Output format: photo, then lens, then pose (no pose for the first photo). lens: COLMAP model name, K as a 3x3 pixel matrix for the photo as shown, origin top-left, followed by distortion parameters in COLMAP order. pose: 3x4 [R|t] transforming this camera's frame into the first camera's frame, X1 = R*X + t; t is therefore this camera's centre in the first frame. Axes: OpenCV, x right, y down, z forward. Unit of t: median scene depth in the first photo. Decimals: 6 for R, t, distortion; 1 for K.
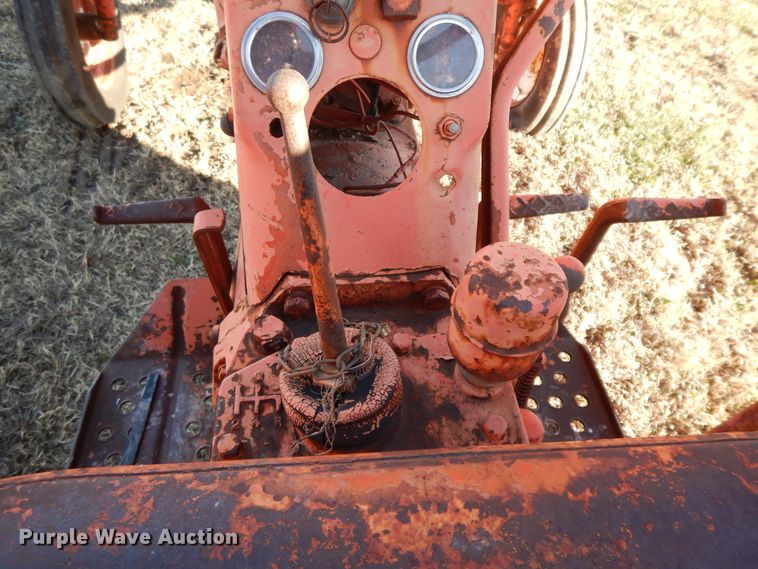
lens RADIAL K [[542.0, 0, 377.6], [0, 542.0, 282.5], [0, 0, 1]] dist [0.009404, -0.006082]
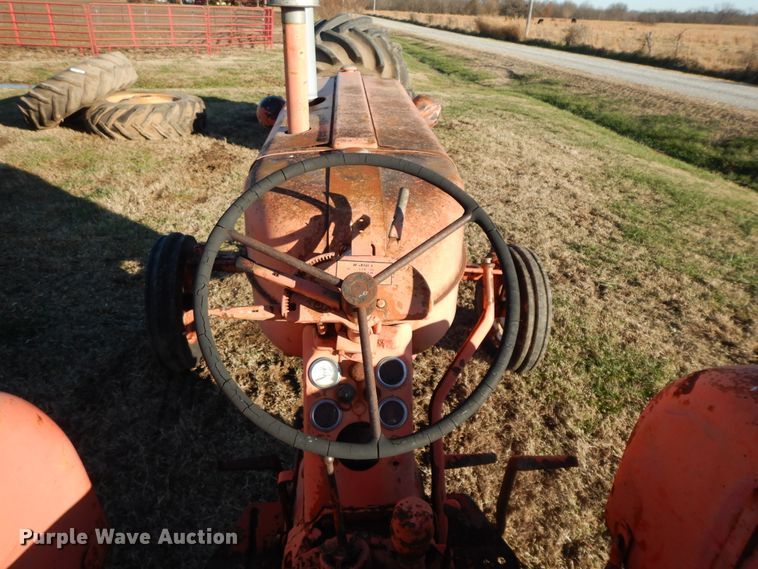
lens RADIAL K [[542.0, 0, 377.6], [0, 542.0, 282.5], [0, 0, 1]] dist [0.009404, -0.006082]
pose [[0.998169, -0.015909, -0.058356, 0.042921], [-0.006040, 0.933750, -0.357875, -0.017962], [0.060183, 0.357573, 0.931944, -0.302427]]
